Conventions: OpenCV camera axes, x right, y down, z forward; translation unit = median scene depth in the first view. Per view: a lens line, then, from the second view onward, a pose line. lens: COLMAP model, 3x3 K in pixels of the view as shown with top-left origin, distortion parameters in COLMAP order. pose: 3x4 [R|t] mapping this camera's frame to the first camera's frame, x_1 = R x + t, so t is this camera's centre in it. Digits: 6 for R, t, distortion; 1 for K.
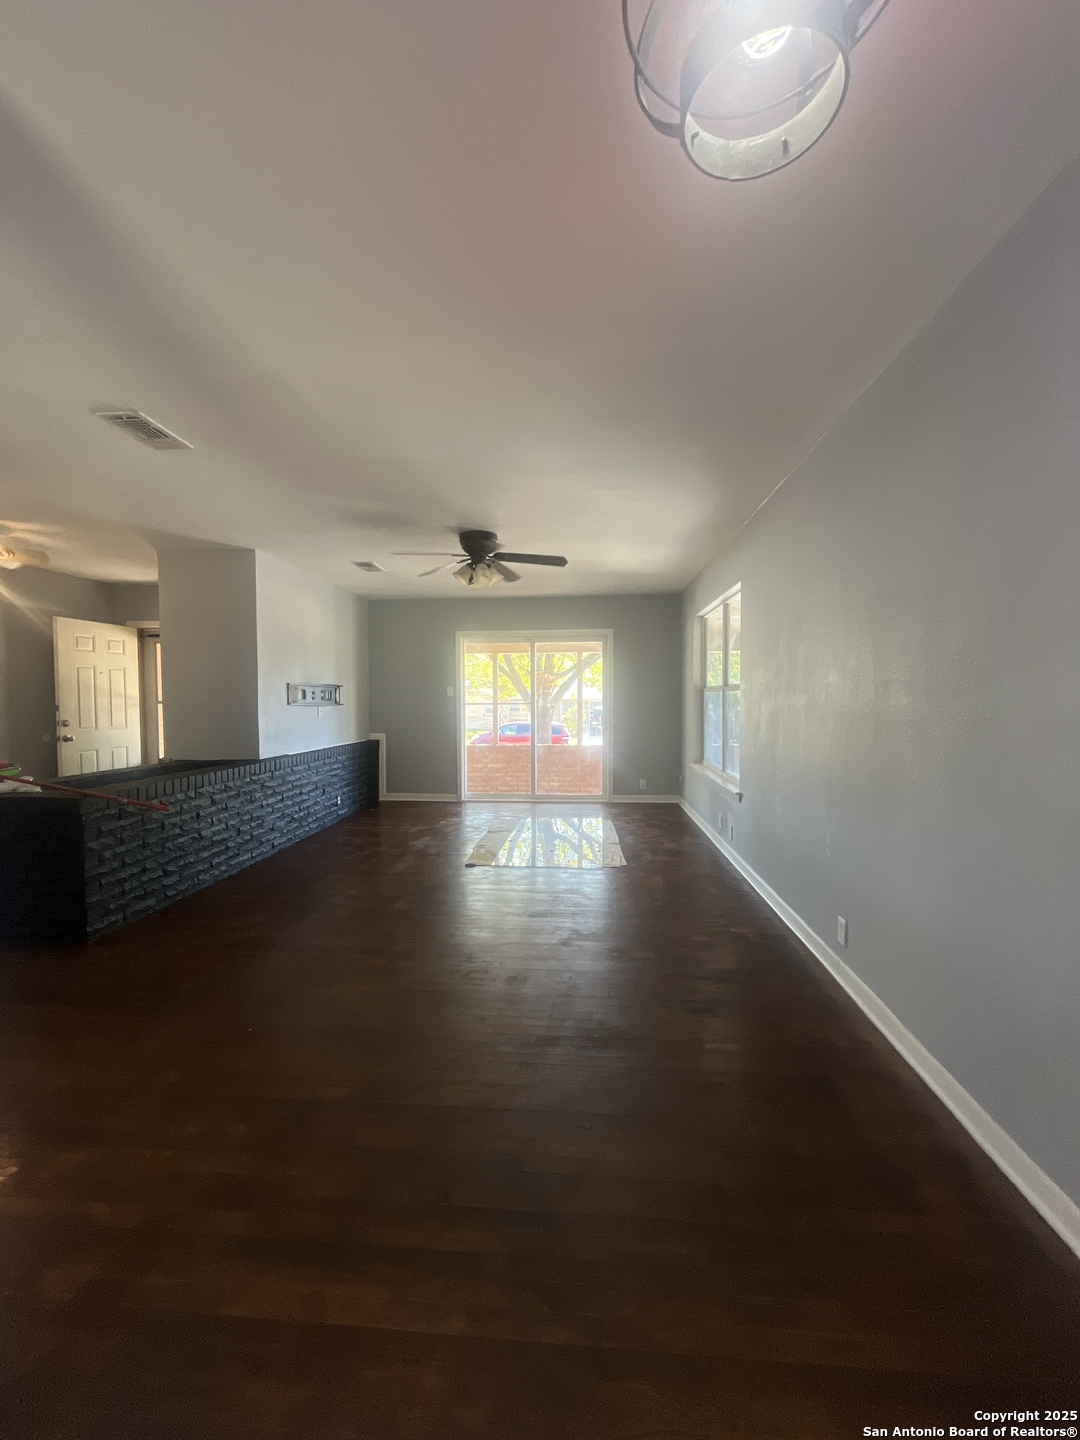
lens RADIAL K [[582.1, 0, 541.6], [0, 582.1, 721.1], [0, 0, 1]] dist [-0.005402, -0.000321]
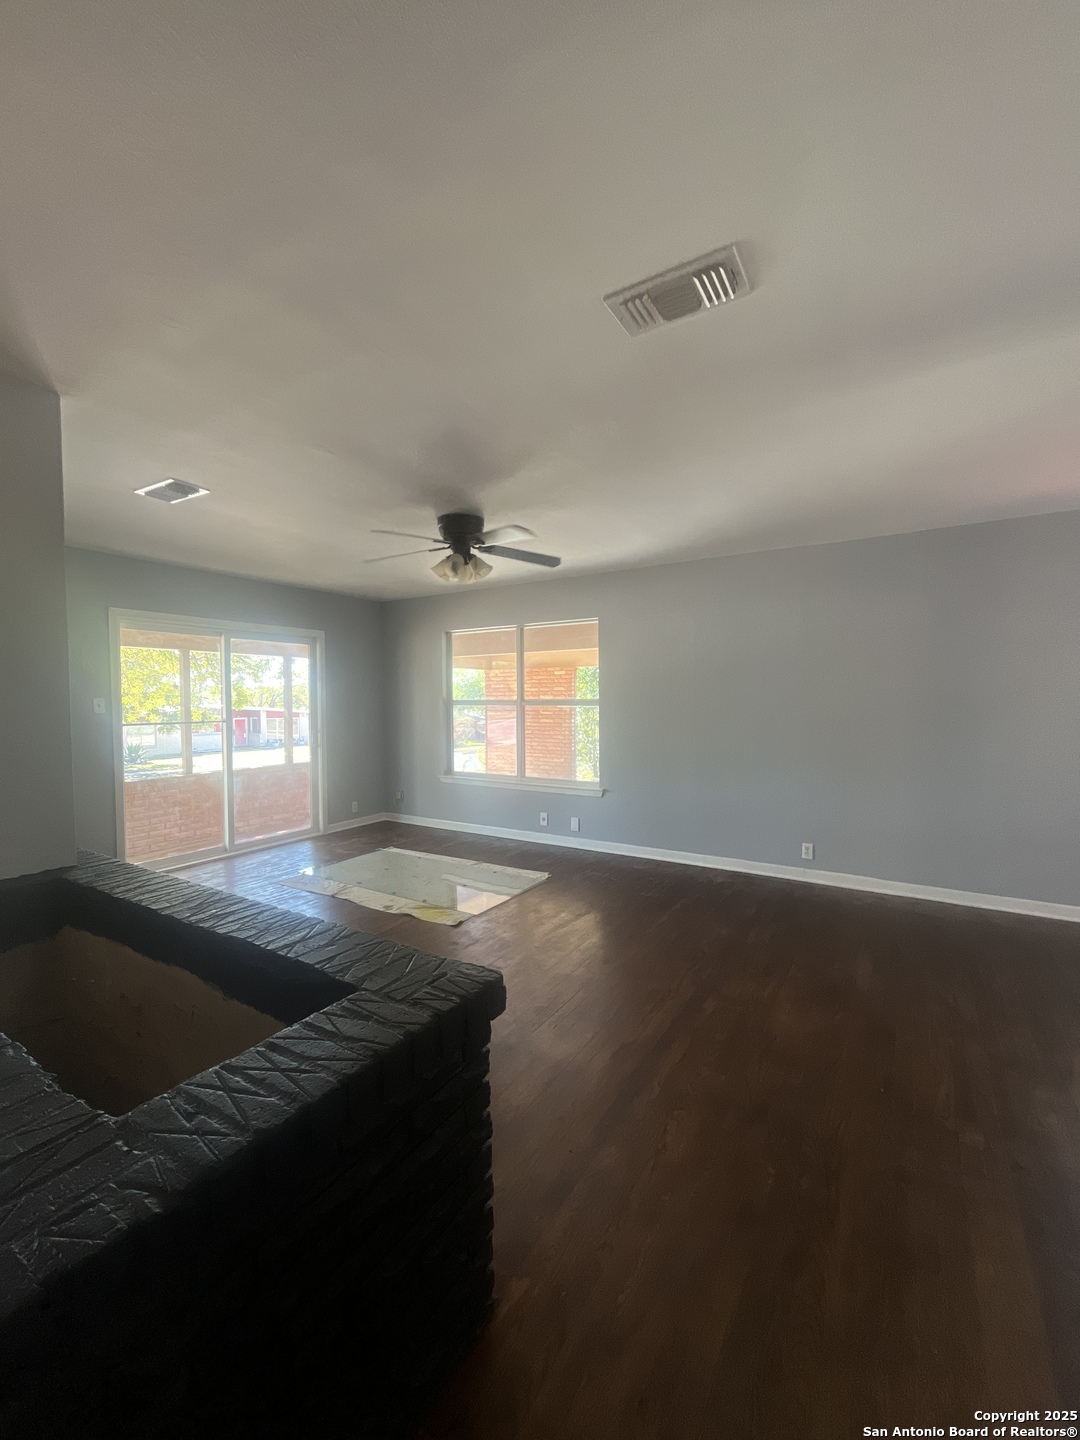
lens RADIAL K [[582.1, 0, 541.6], [0, 582.1, 721.1], [0, 0, 1]] dist [-0.005402, -0.000321]
pose [[0.451252, -0.029446, 0.891910, -0.496293], [0.043020, 0.999011, 0.011216, -0.022958], [-0.891359, 0.033309, 0.452073, 0.336977]]
